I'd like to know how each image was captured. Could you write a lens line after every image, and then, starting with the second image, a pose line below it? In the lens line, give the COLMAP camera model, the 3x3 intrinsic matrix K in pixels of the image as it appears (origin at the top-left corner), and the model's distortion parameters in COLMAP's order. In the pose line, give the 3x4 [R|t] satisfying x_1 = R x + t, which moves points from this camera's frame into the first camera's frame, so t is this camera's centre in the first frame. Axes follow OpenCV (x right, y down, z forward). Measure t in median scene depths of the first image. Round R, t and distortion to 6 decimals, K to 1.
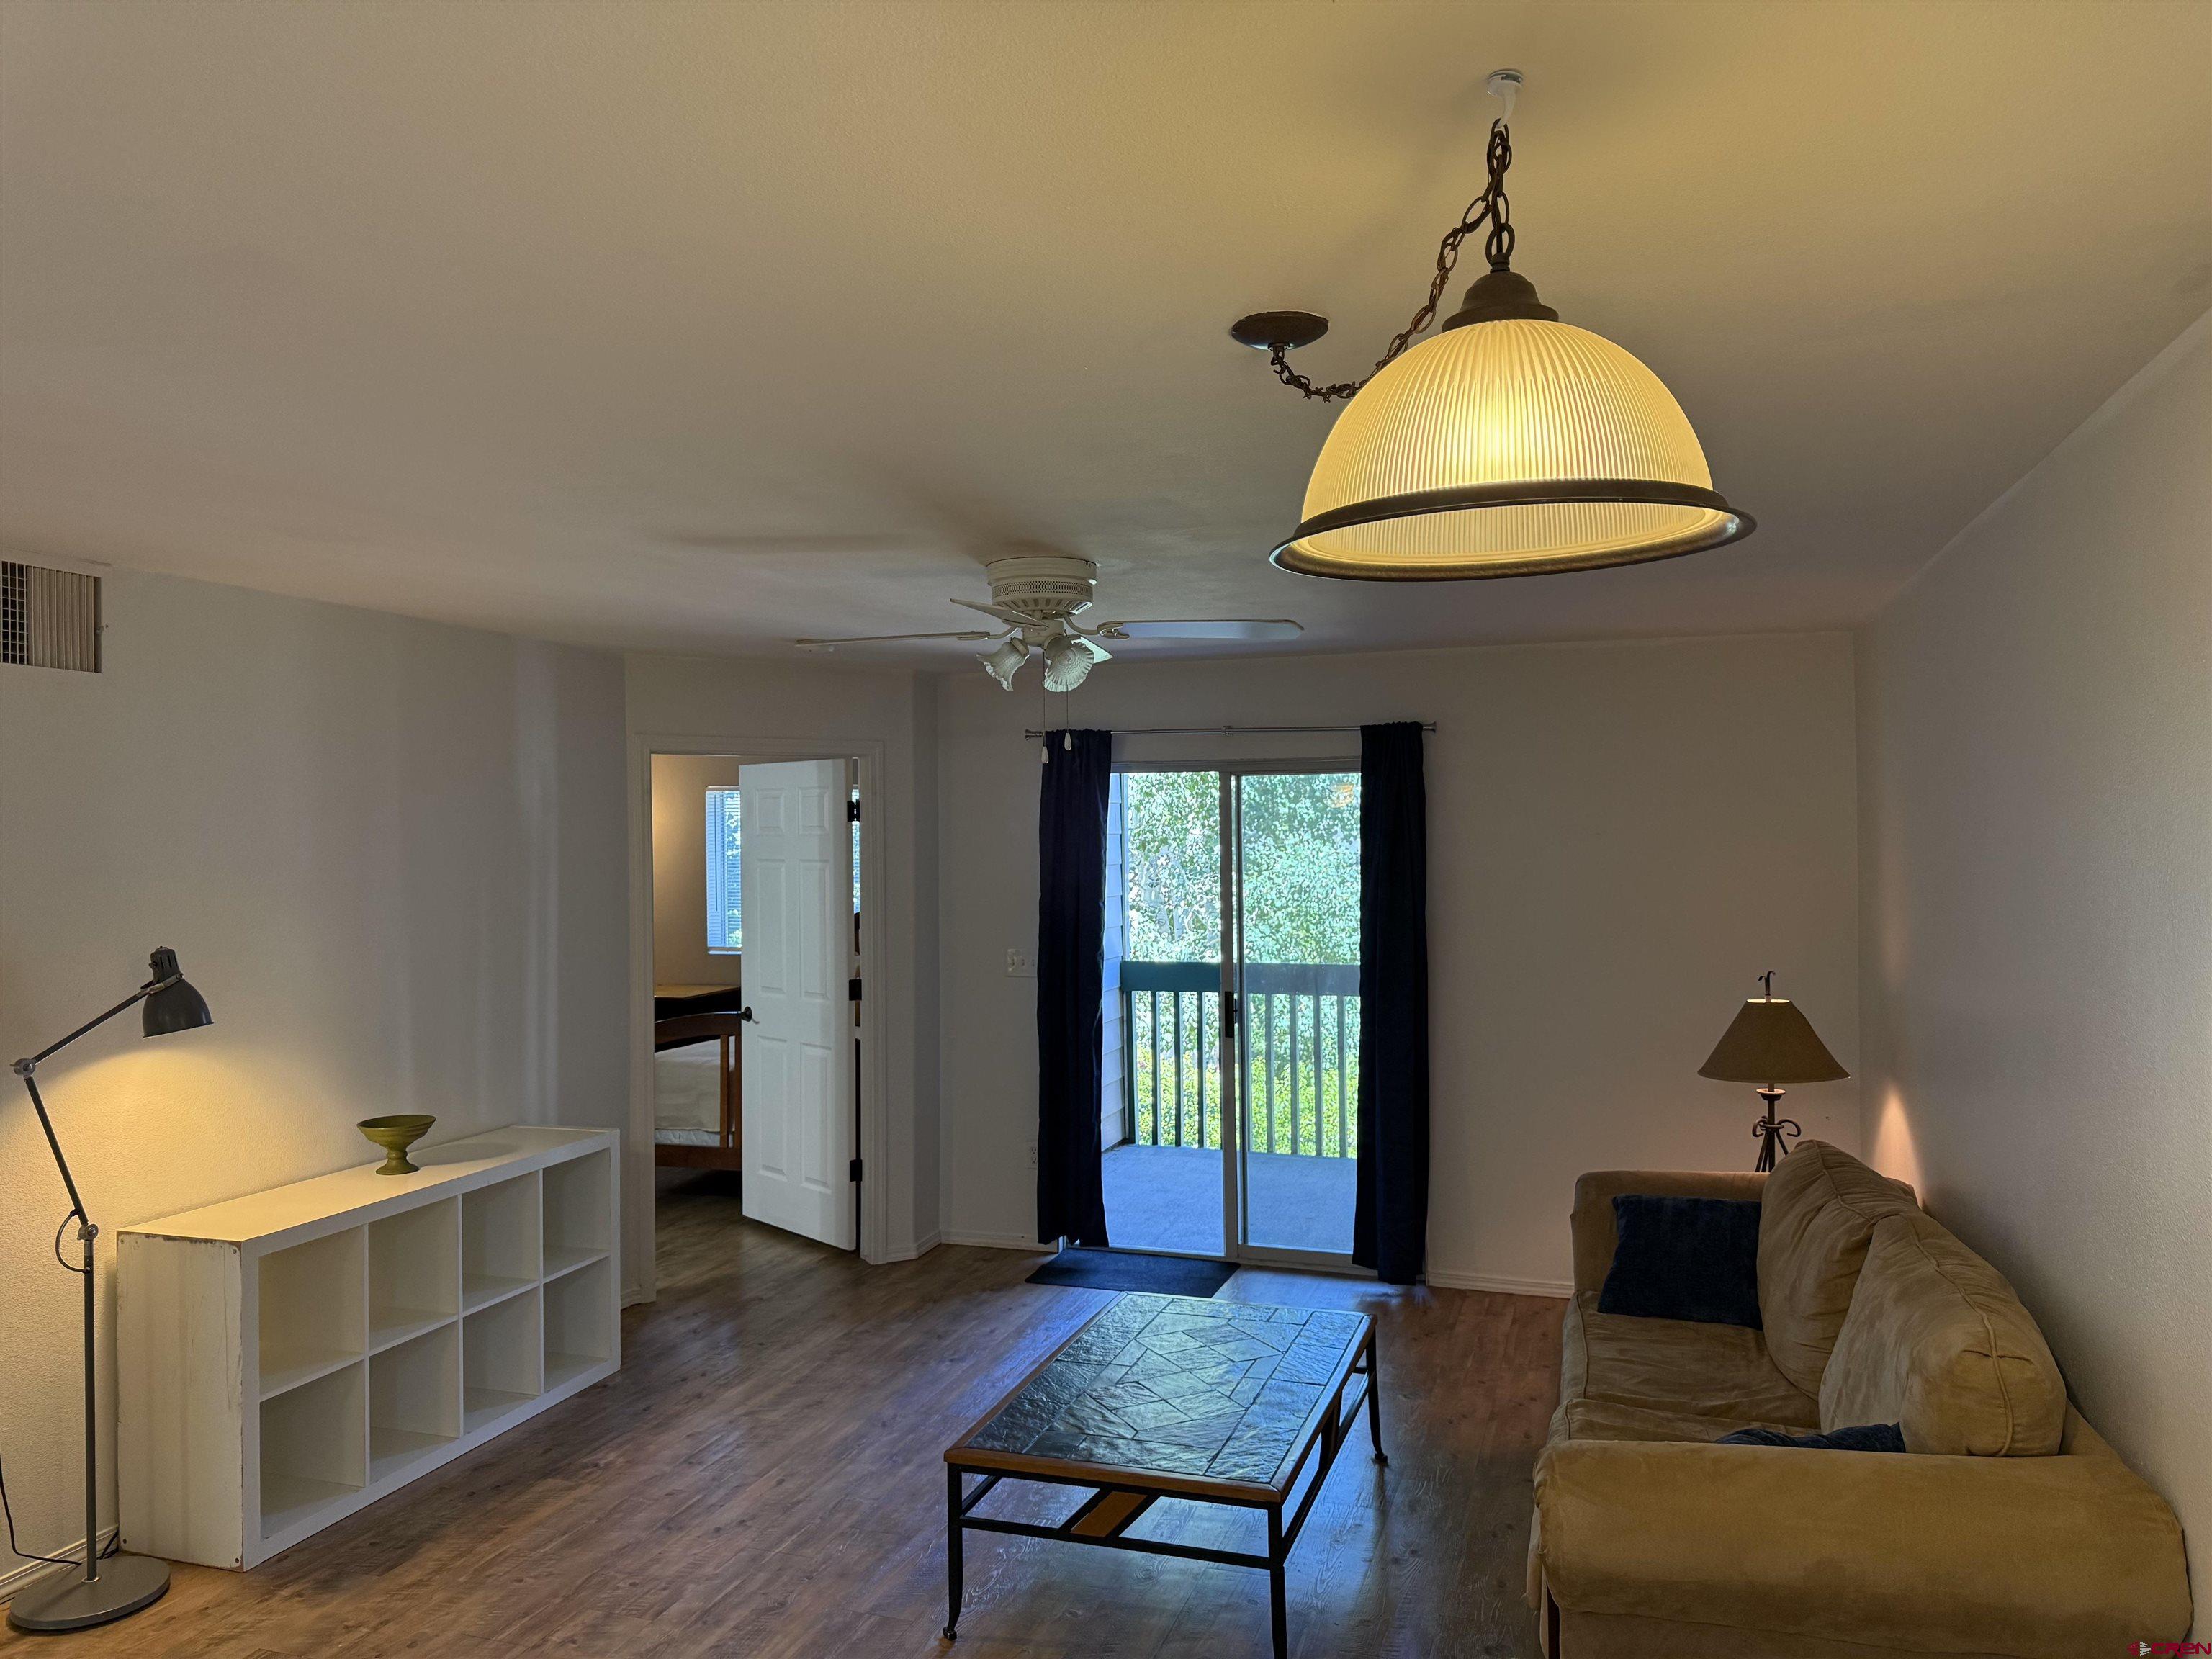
lens RADIAL K [[1545.4, 0, 1107.9], [0, 1545.4, 820.2], [0, 0, 1]] dist [-0.127346, 0.070242]
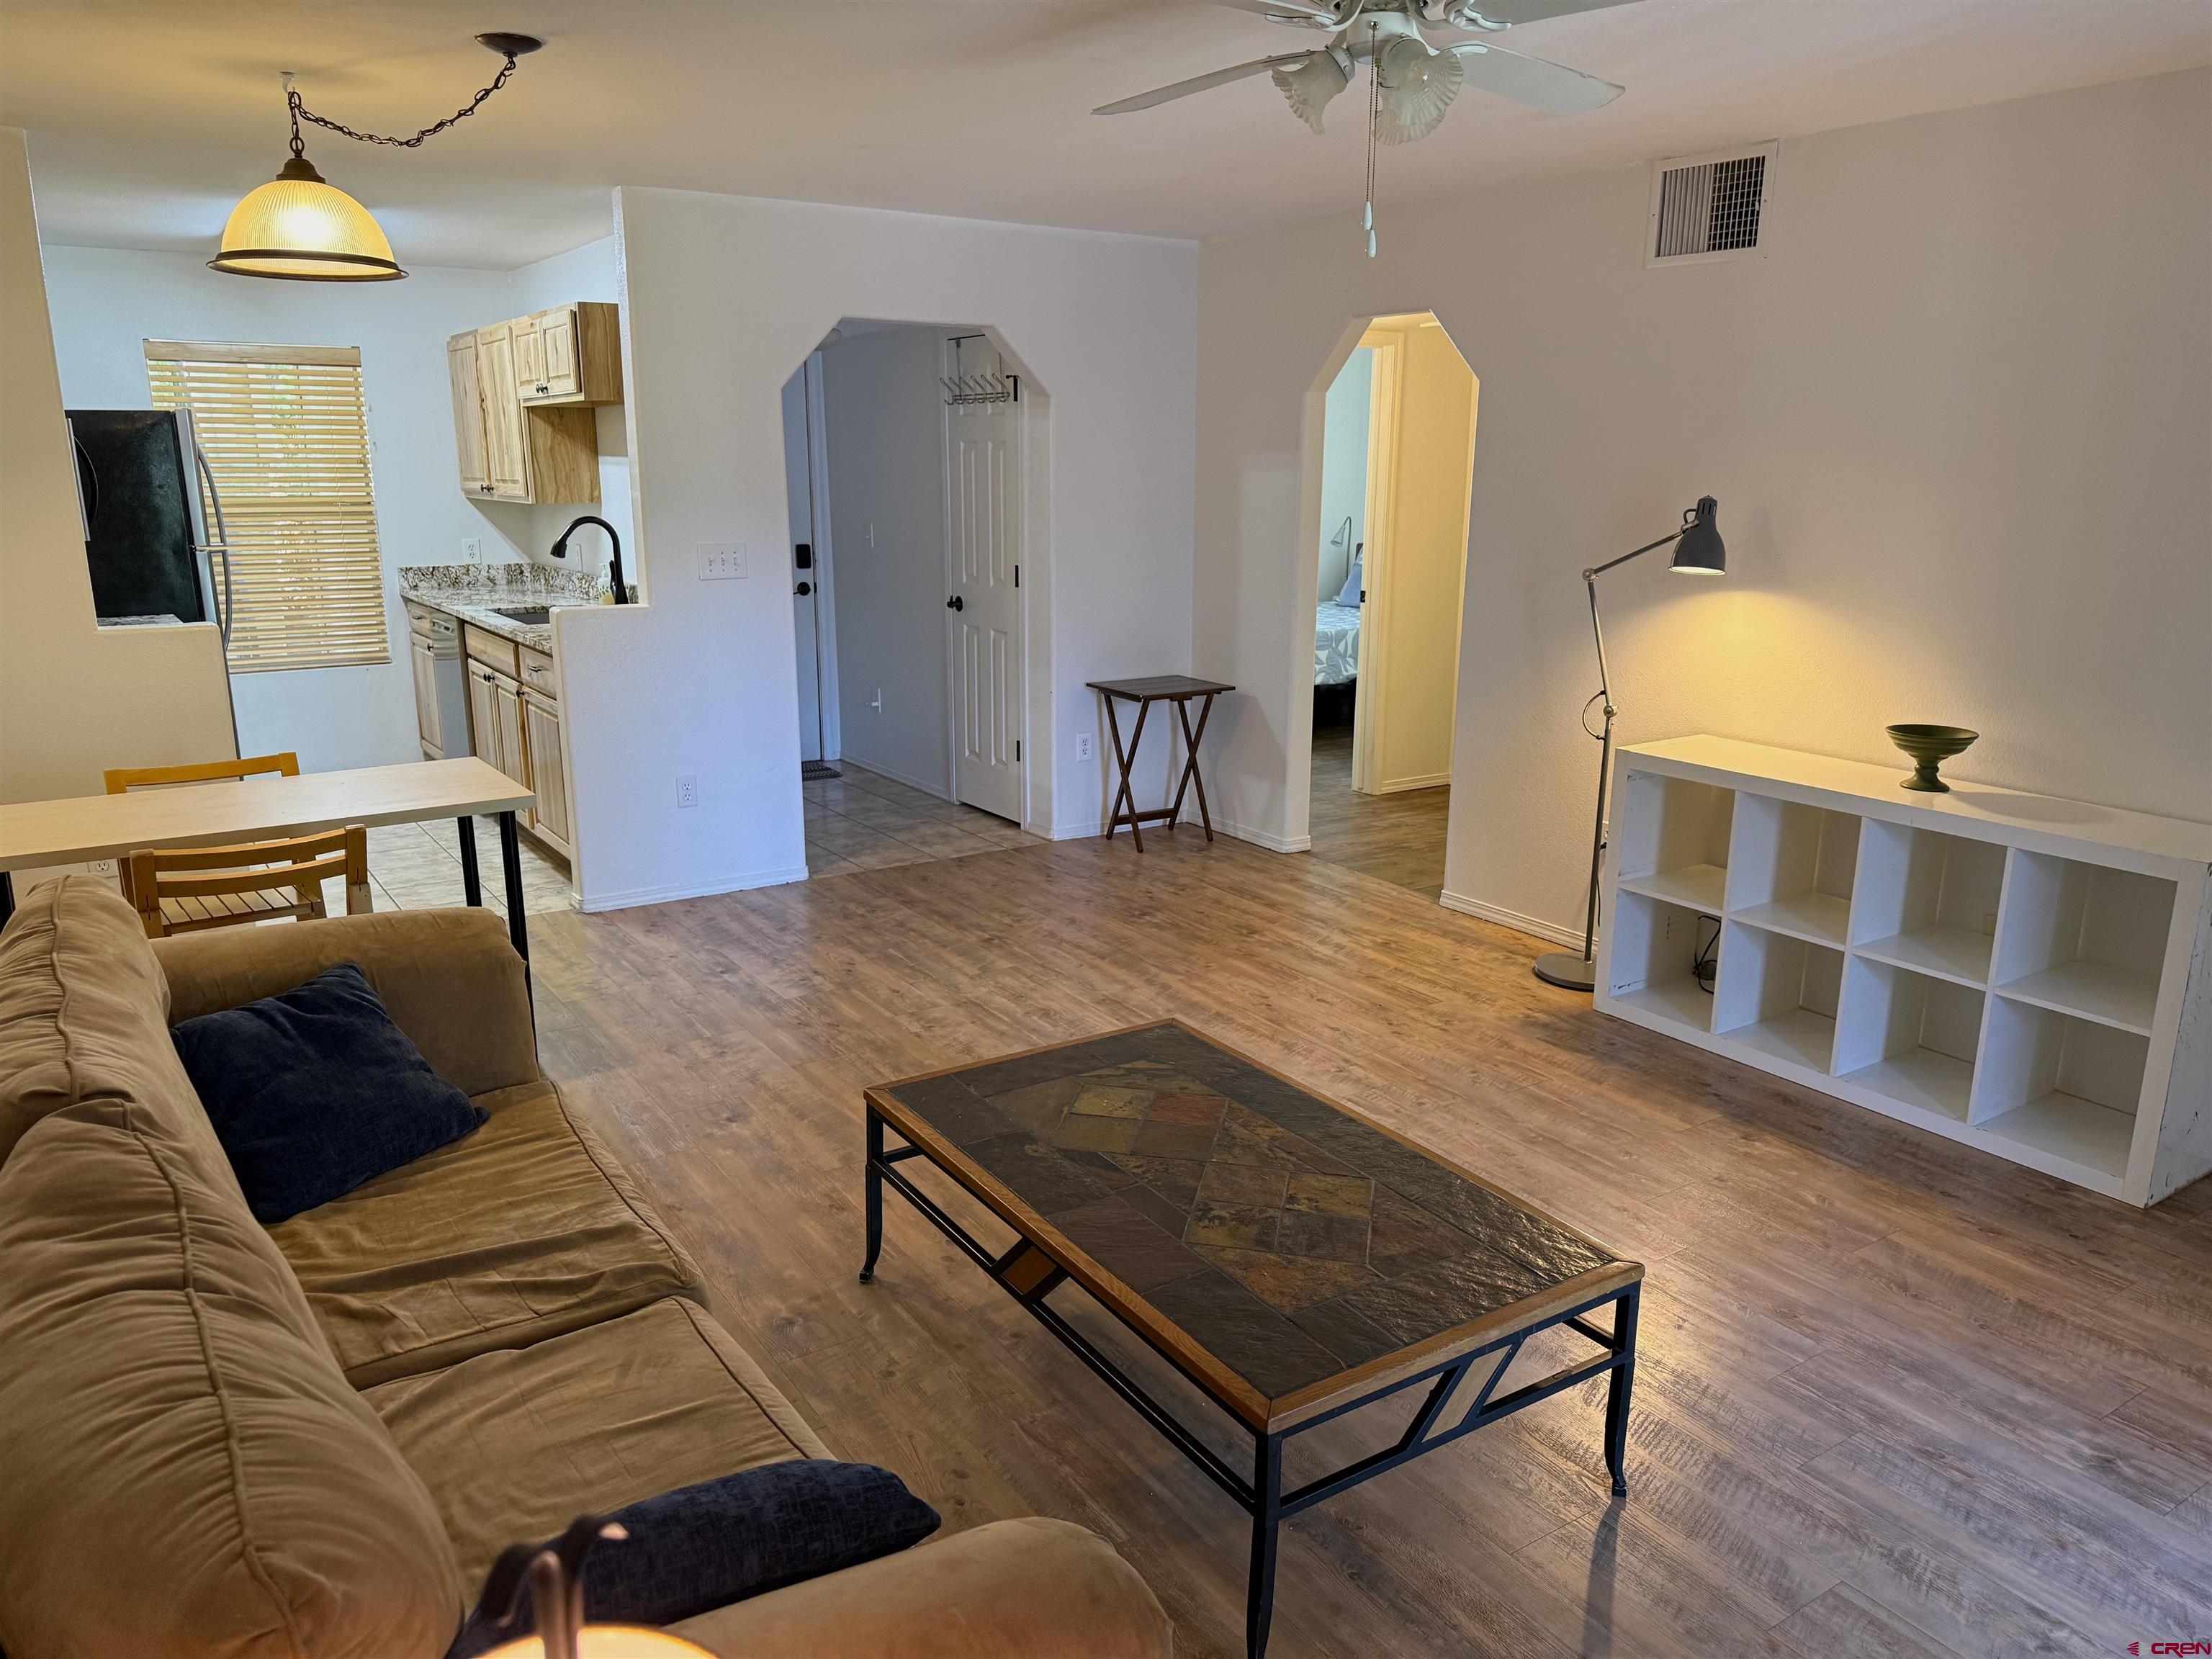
lens RADIAL K [[1545.5, 0, 1106.0], [0, 1545.5, 829.5], [0, 0, 1]] dist [0.000697, -0.002020]
pose [[-0.628345, 0.203621, -0.750814, 0.577978], [0.020349, 0.969109, 0.245793, 0.029814], [0.777669, 0.139165, -0.613078, 1.342846]]
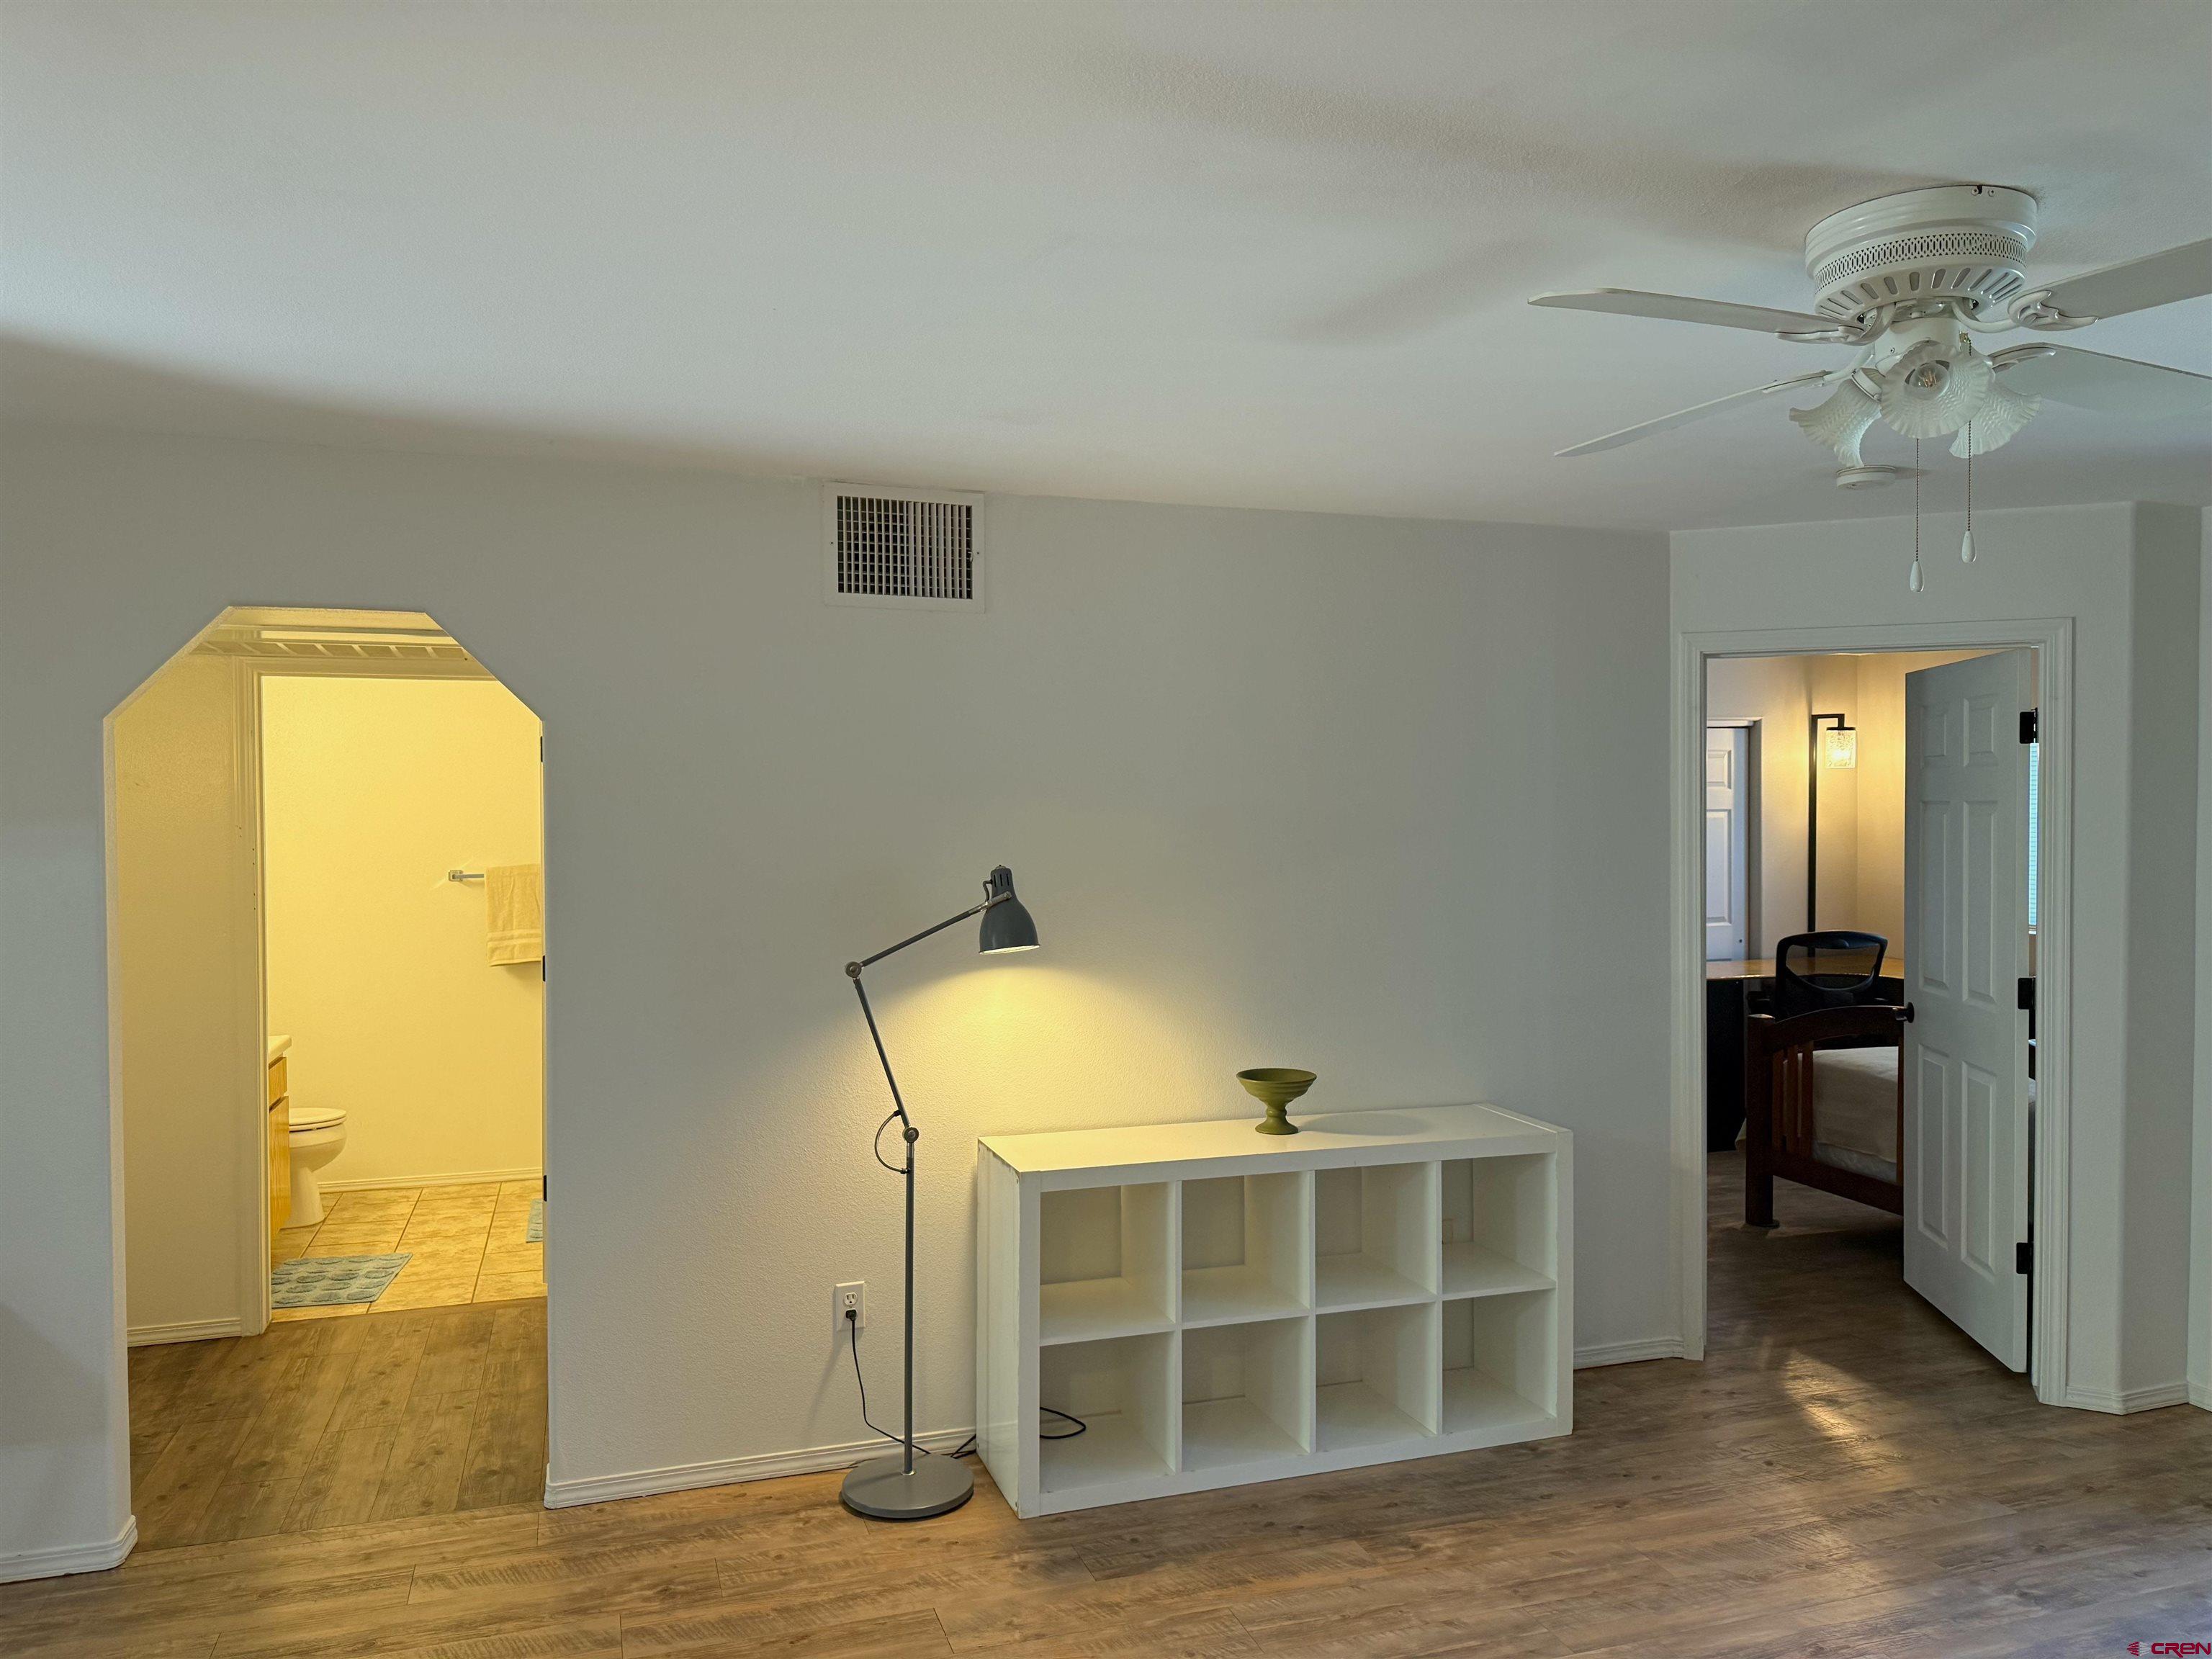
lens RADIAL K [[1537.3, 0, 1102.8], [0, 1537.3, 817.3], [0, 0, 1]] dist [0.032041, -0.033075]
pose [[0.592072, 0.018714, -0.805668, 0.232402], [-0.000316, 0.999736, 0.022990, 0.027288], [0.805885, -0.013357, 0.591921, 0.417083]]
